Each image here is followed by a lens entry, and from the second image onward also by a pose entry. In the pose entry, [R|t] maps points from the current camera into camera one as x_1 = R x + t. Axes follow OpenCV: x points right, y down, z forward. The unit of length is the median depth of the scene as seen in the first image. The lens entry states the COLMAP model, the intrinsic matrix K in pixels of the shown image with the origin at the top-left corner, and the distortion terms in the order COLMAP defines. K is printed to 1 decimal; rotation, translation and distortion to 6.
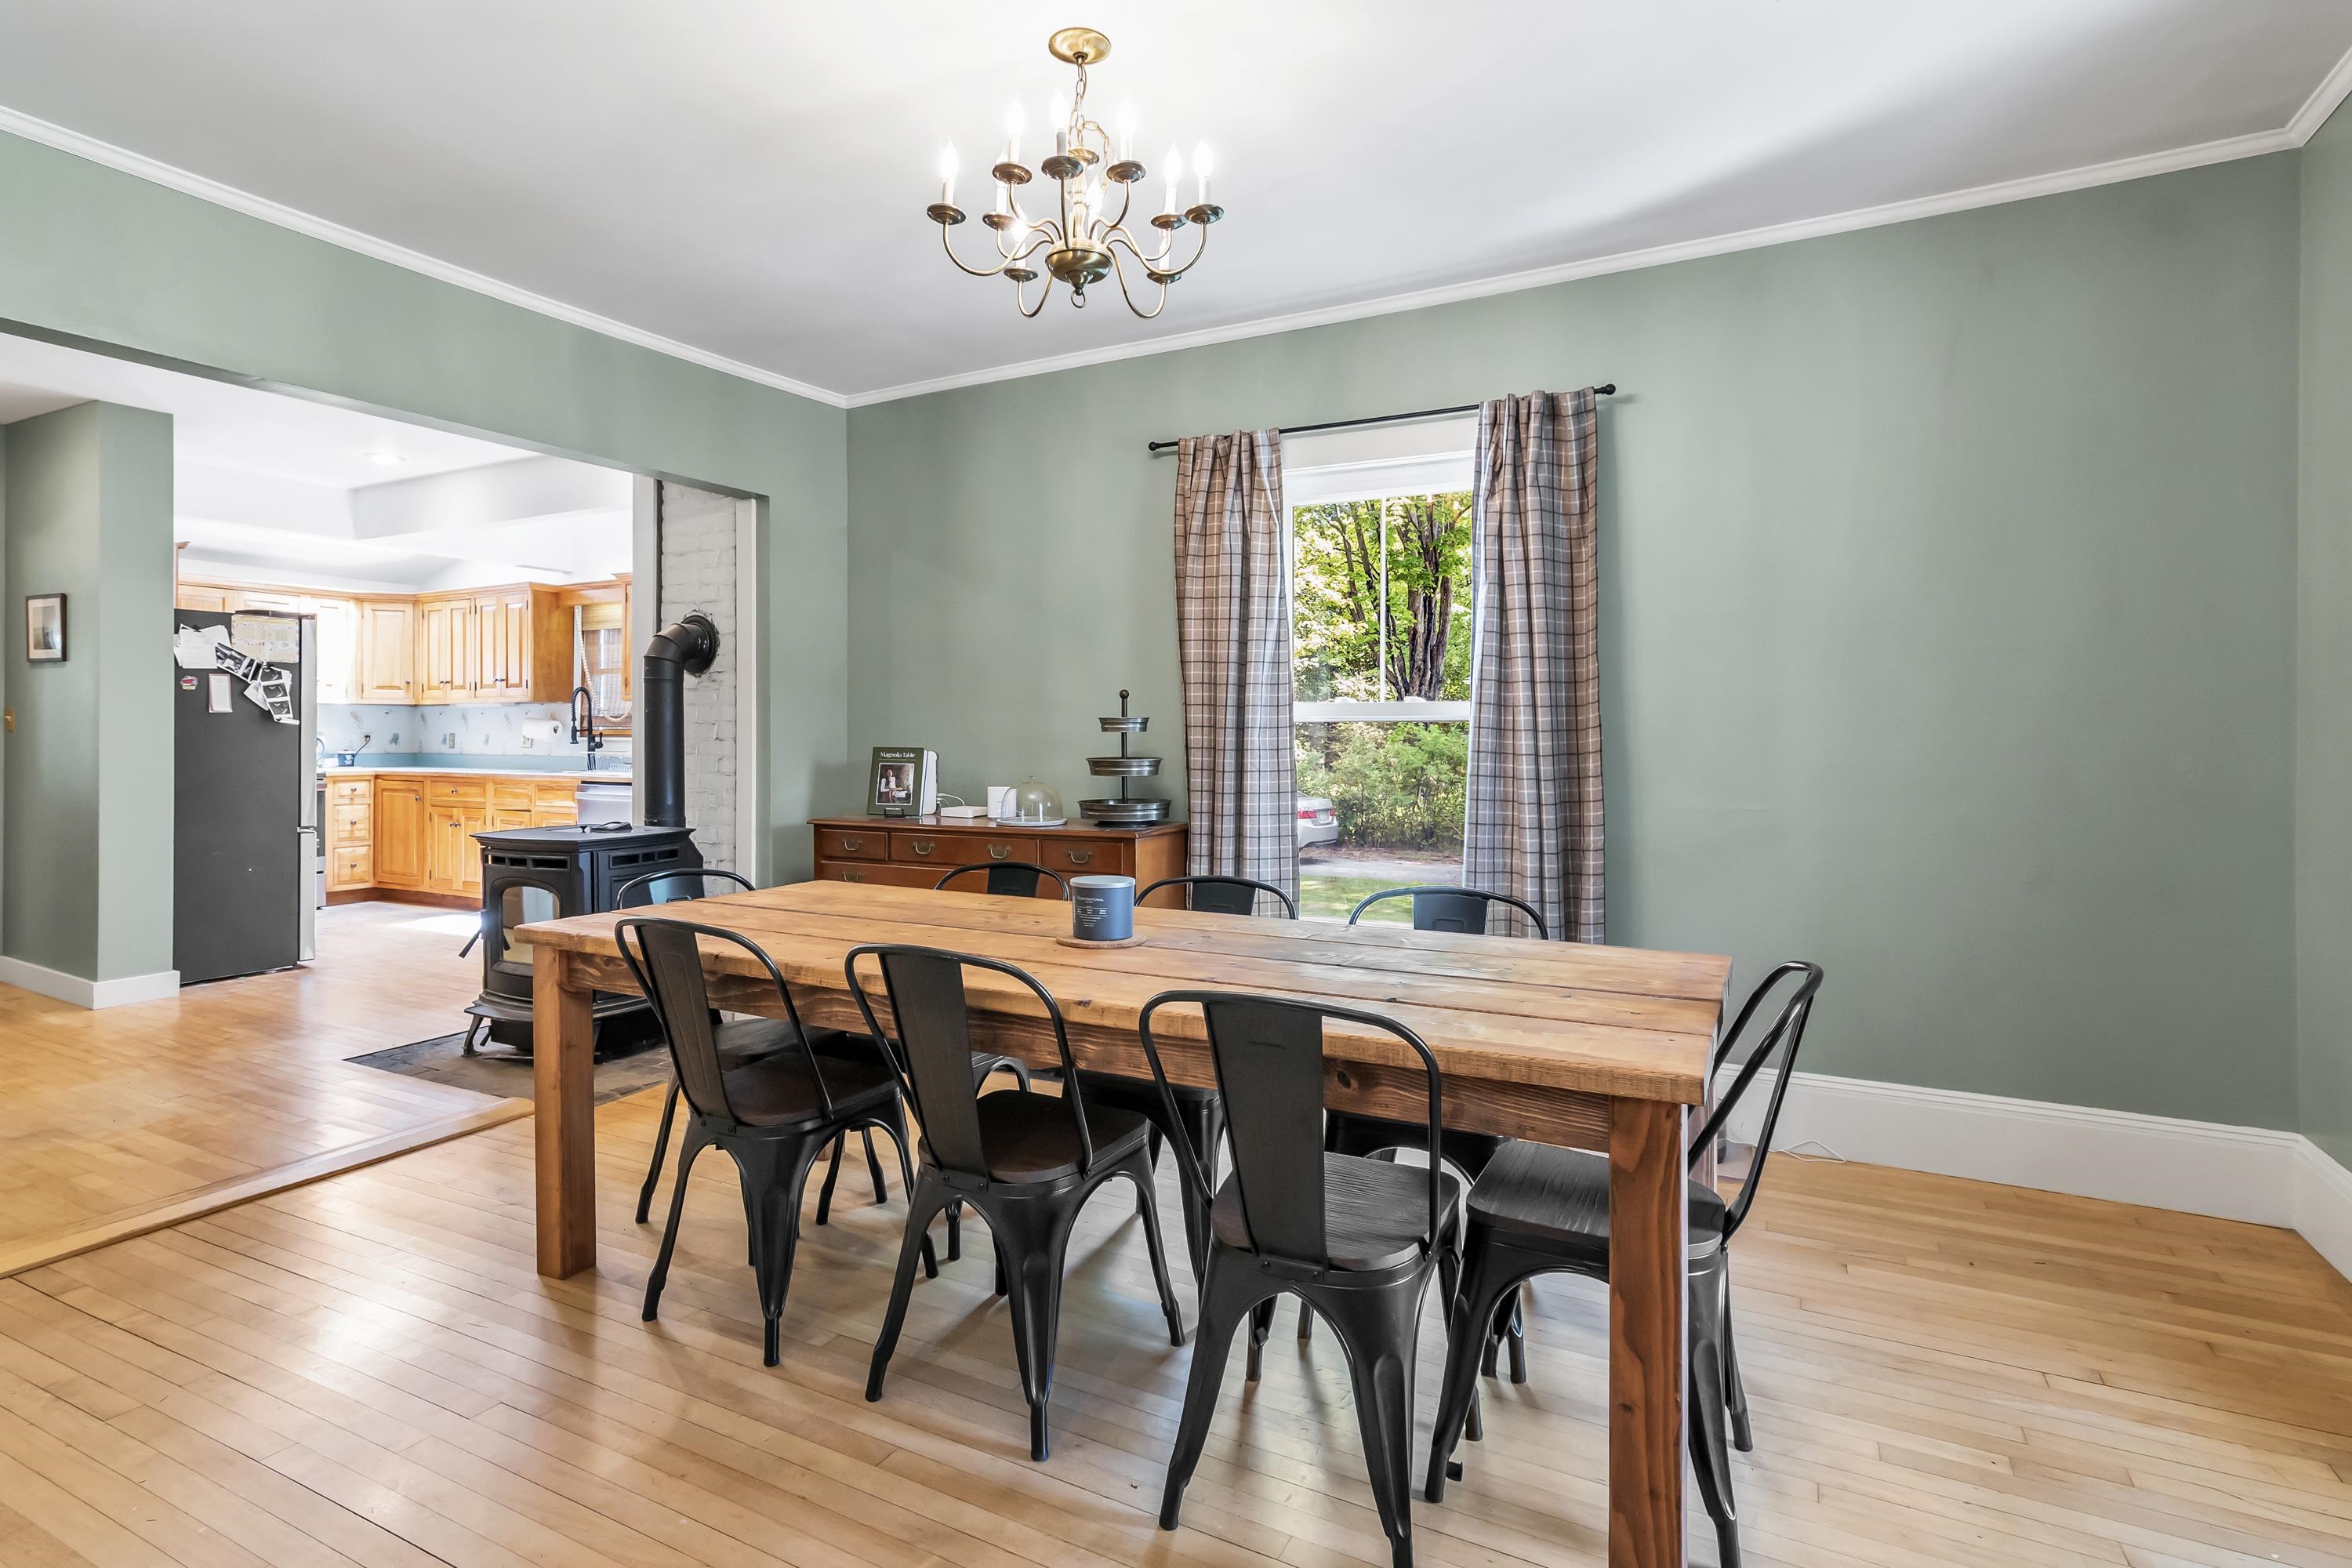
lens RADIAL K [[1187.8, 0, 1140.3], [0, 1187.8, 742.3], [0, 0, 1]] dist [-0.000737, 0.000006]
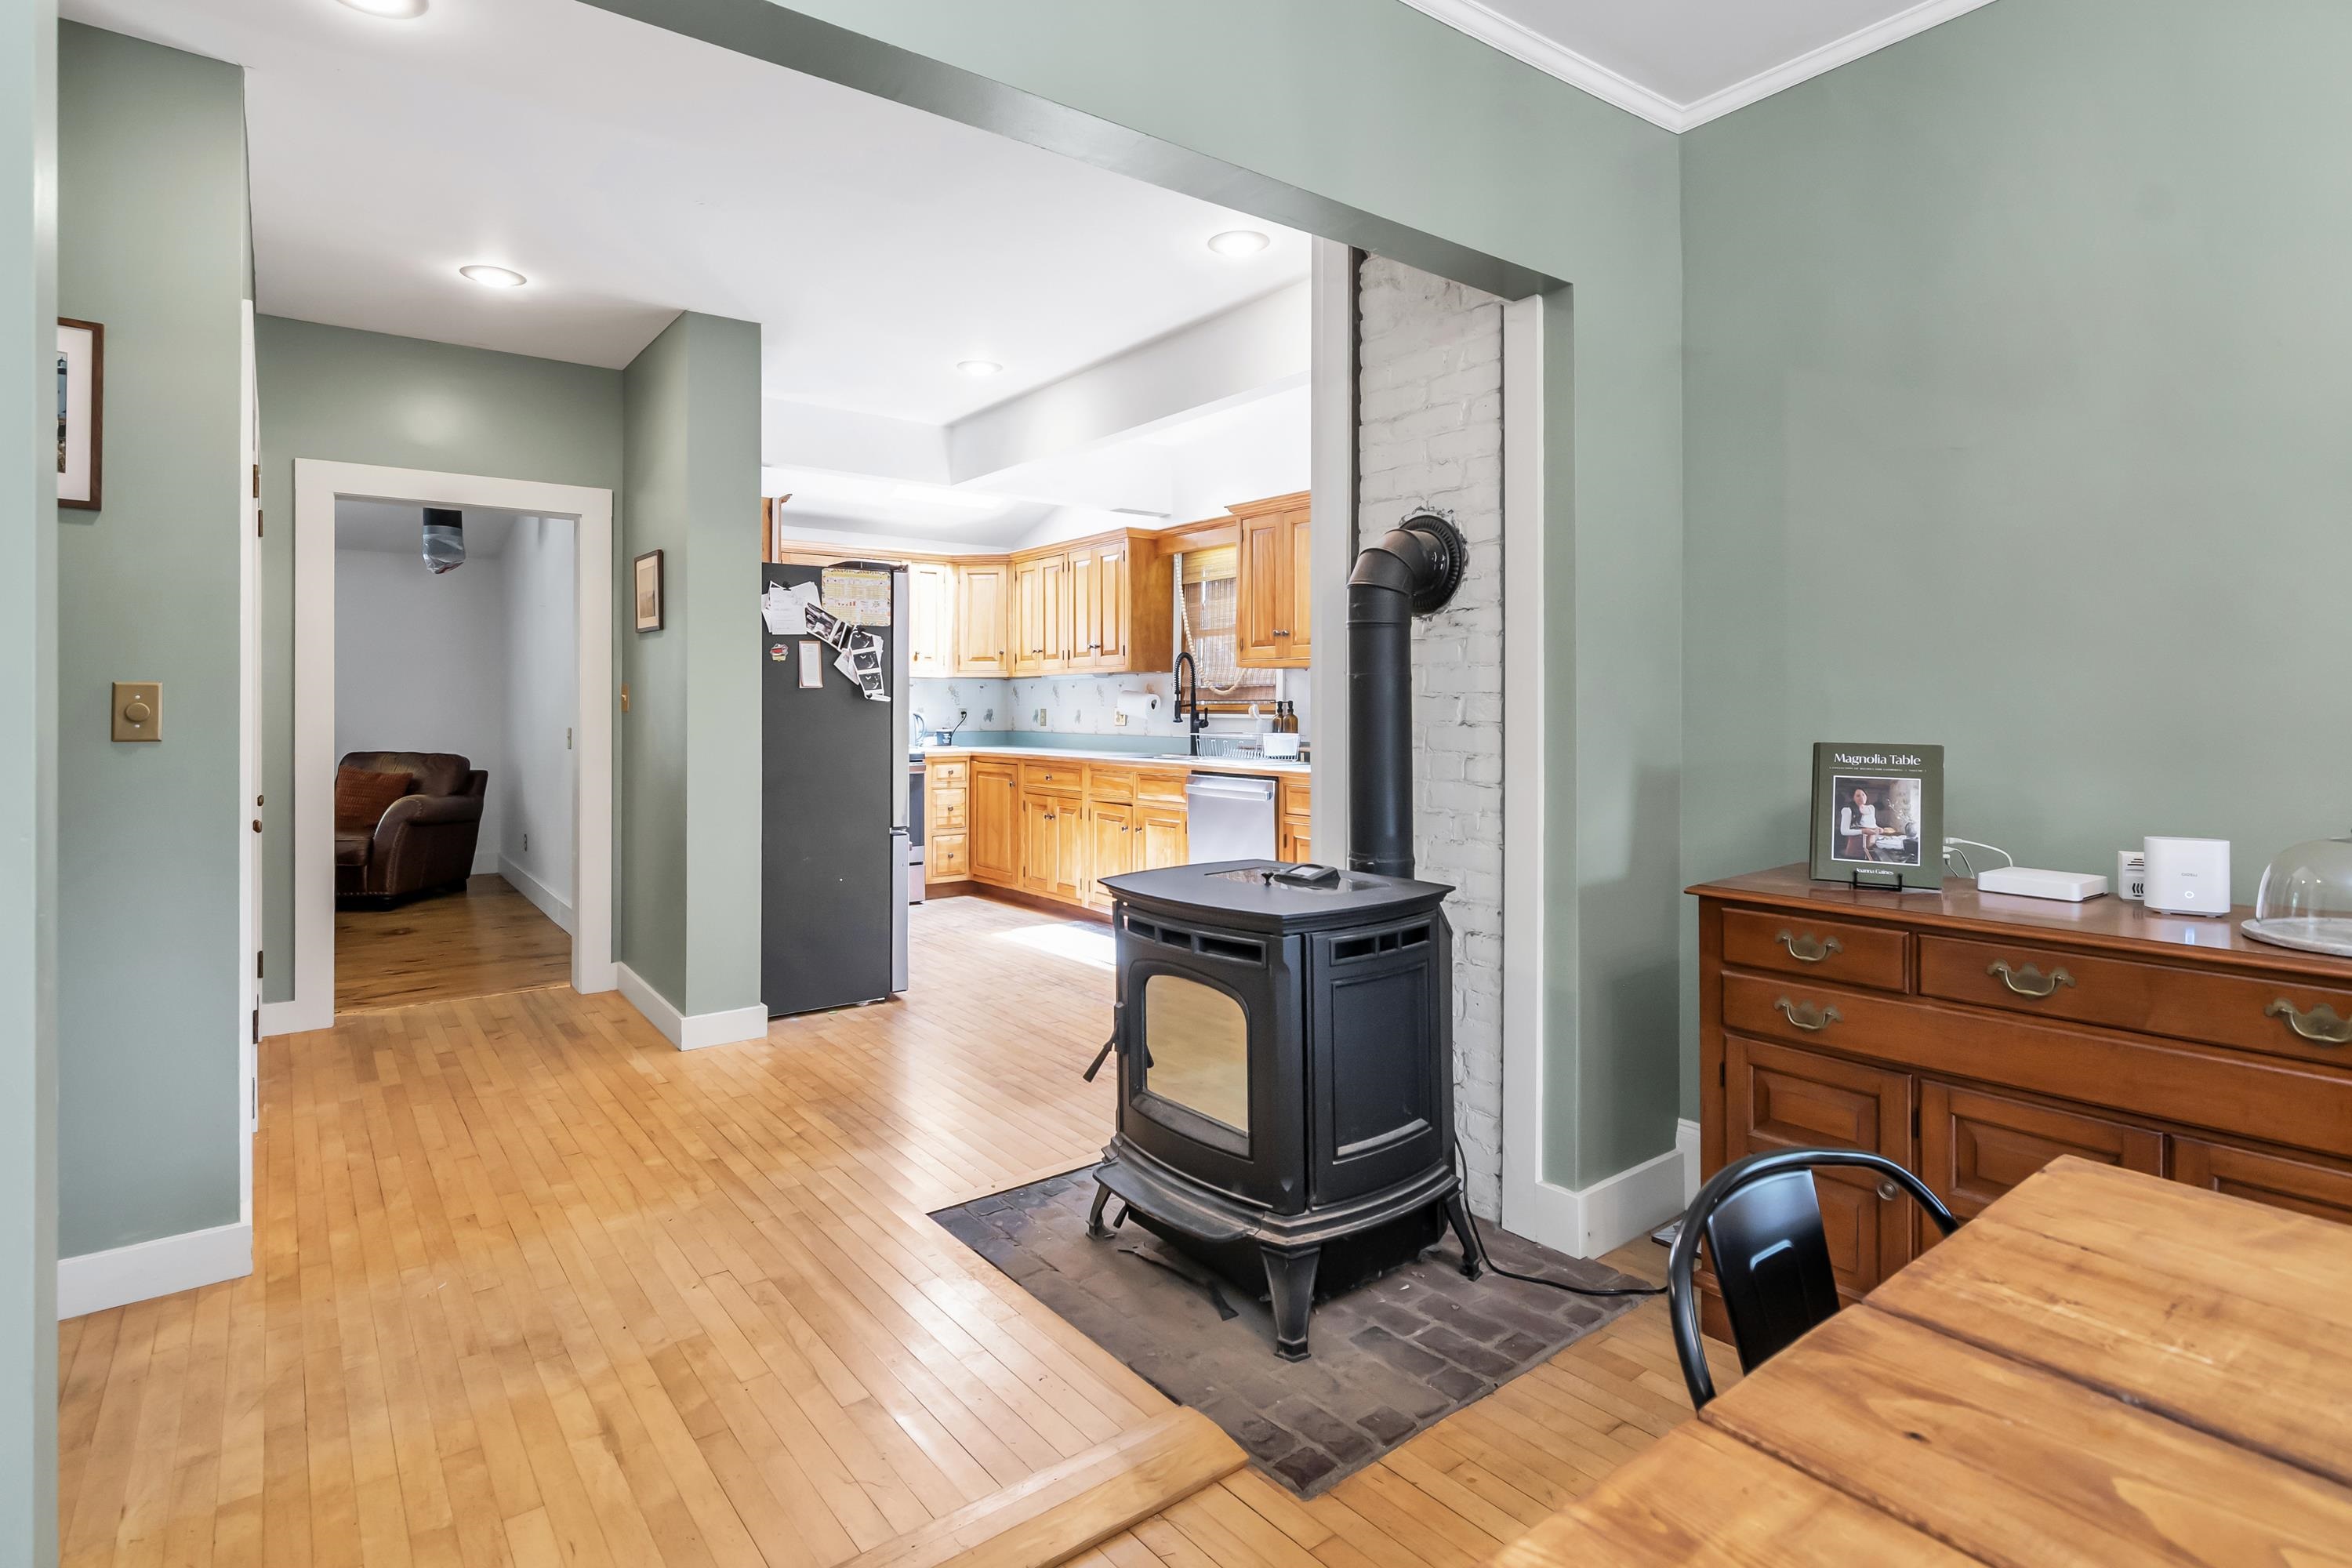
lens RADIAL K [[1197.7, 0, 1101.4], [0, 1197.7, 713.5], [0, 0, 1]] dist [0.000711, 0.000744]
pose [[0.893896, -0.001076, -0.448273, -0.213462], [0.001457, 0.999999, 0.000503, -0.007135], [0.448272, -0.001103, 0.893897, 0.334026]]
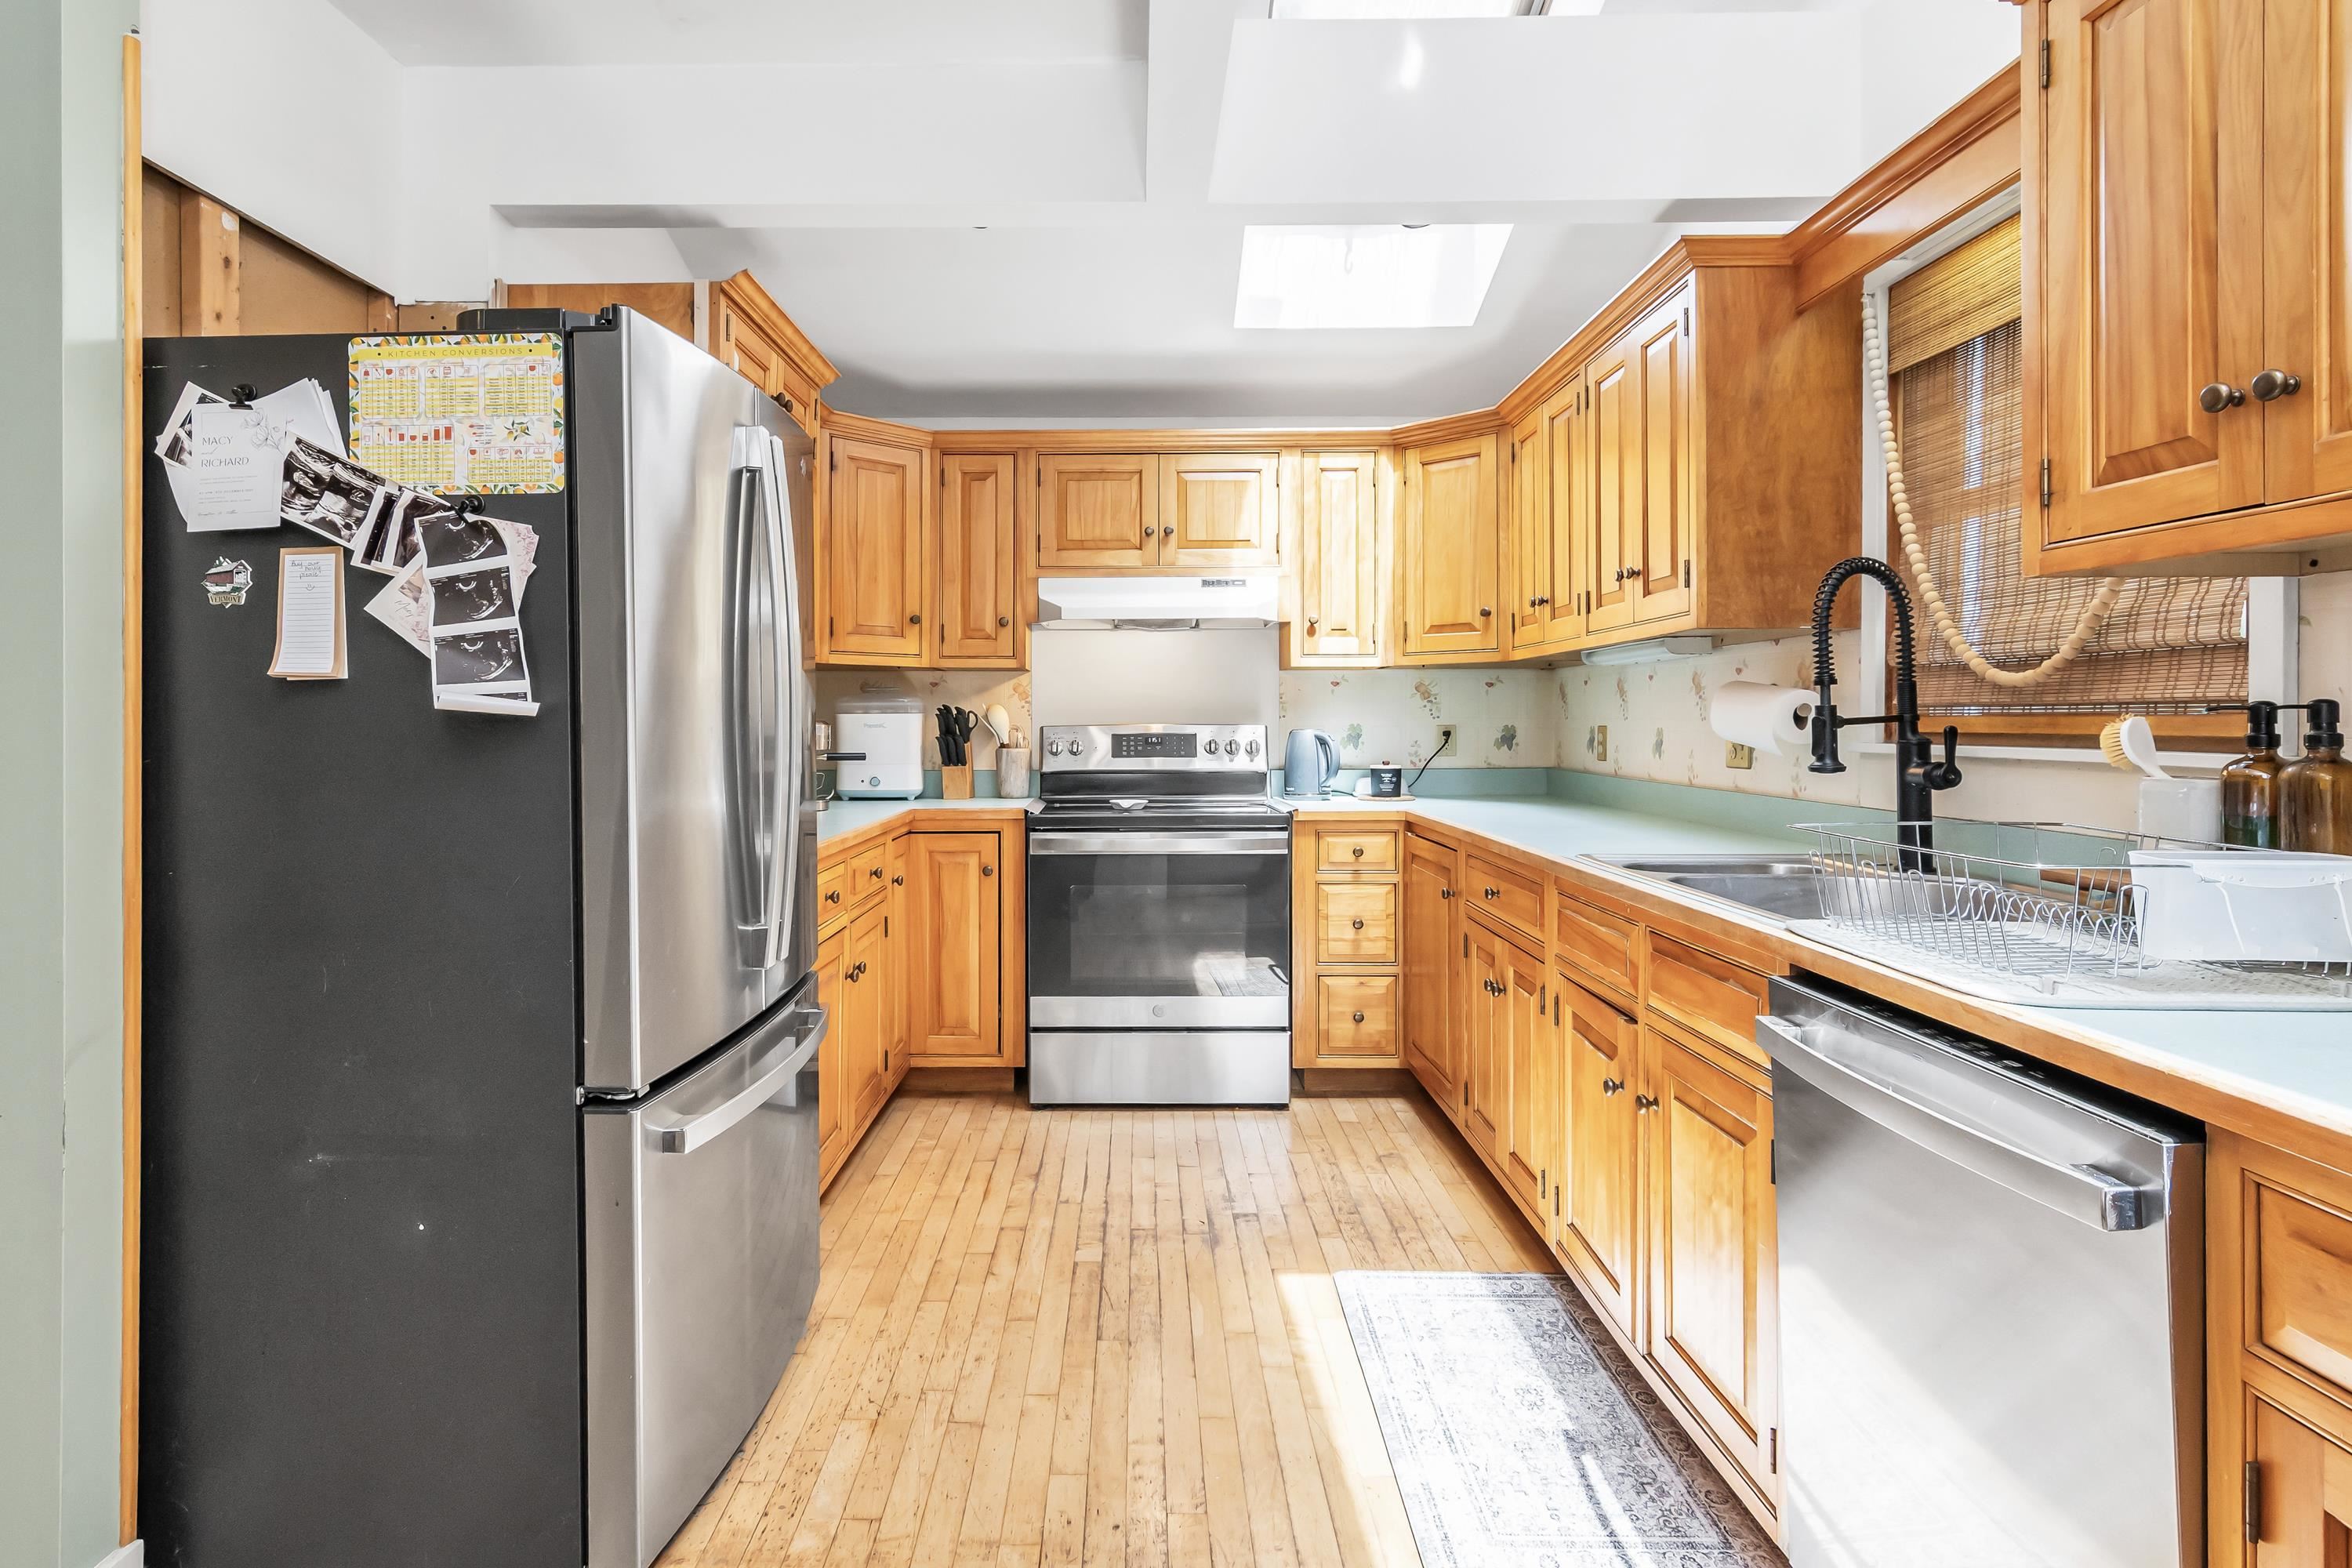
lens RADIAL K [[1176.0, 0, 1047.3], [0, 1176.0, 723.6], [0, 0, 1]] dist [-0.001718, -0.000408]
pose [[0.400332, -0.002644, -0.916366, -0.419014], [0.001872, 0.999996, -0.002068, -0.012531], [0.916368, -0.000888, 0.400335, 1.006877]]
